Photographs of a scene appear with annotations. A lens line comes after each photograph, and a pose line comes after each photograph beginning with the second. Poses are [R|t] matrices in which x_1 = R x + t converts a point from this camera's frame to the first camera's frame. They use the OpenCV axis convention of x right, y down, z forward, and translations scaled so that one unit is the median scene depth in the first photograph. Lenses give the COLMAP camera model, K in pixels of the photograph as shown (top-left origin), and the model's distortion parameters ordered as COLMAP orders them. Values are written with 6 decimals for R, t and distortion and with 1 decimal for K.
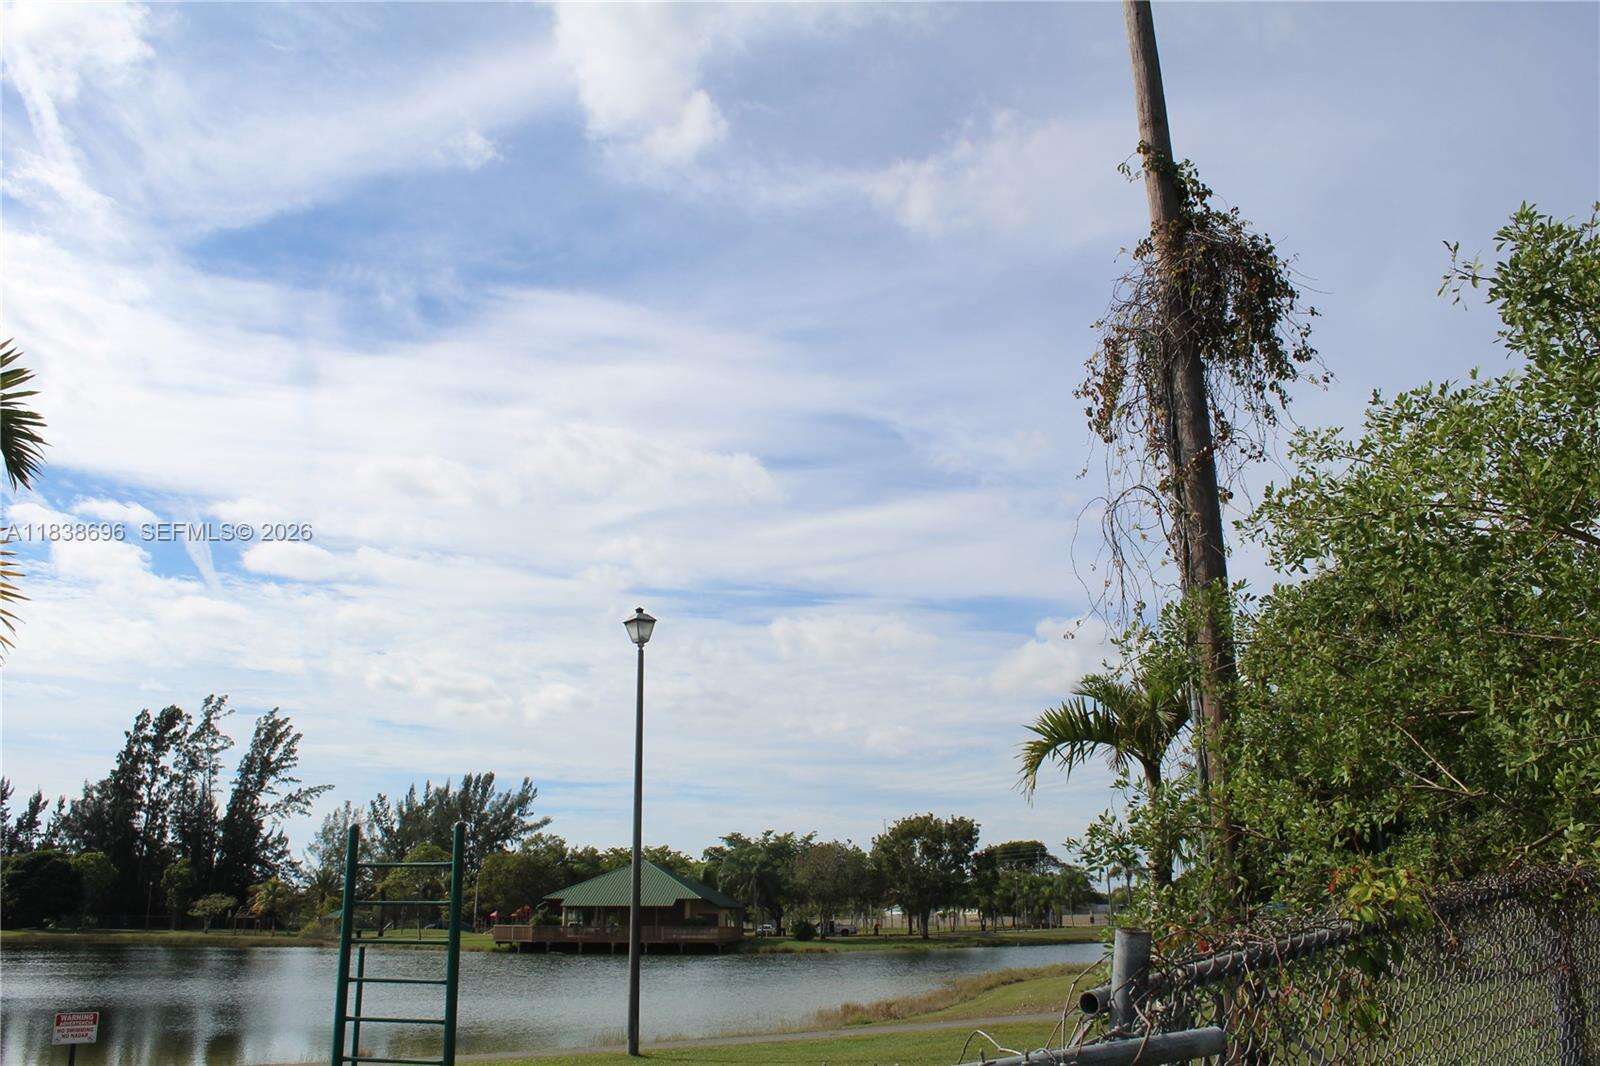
lens RADIAL K [[1343.9, 0, 795.5], [0, 1343.9, 532.4], [0, 0, 1]] dist [-0.168875, 0.158710]
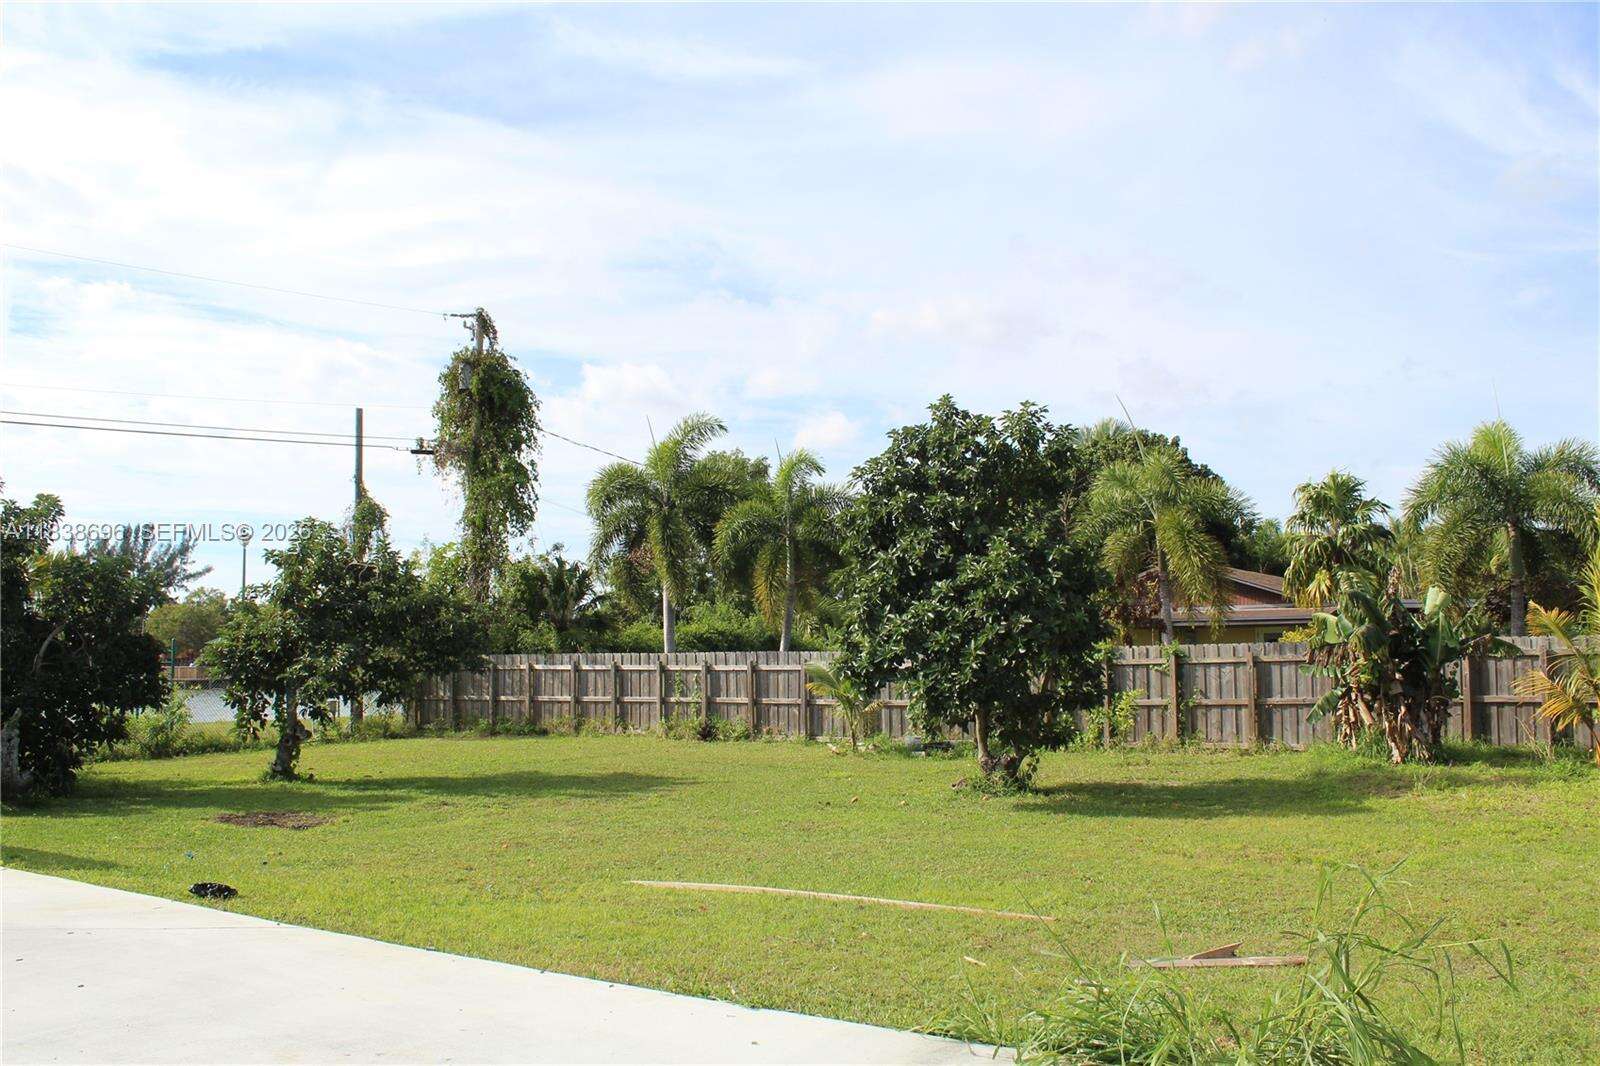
lens RADIAL K [[1343.9, 0, 795.5], [0, 1343.9, 532.4], [0, 0, 1]] dist [-0.168875, 0.158710]
pose [[0.971147, 0.016024, 0.237943, 0.088896], [-0.060709, 0.981482, 0.181679, -0.136902], [-0.230626, -0.190883, 0.954136, -0.462217]]
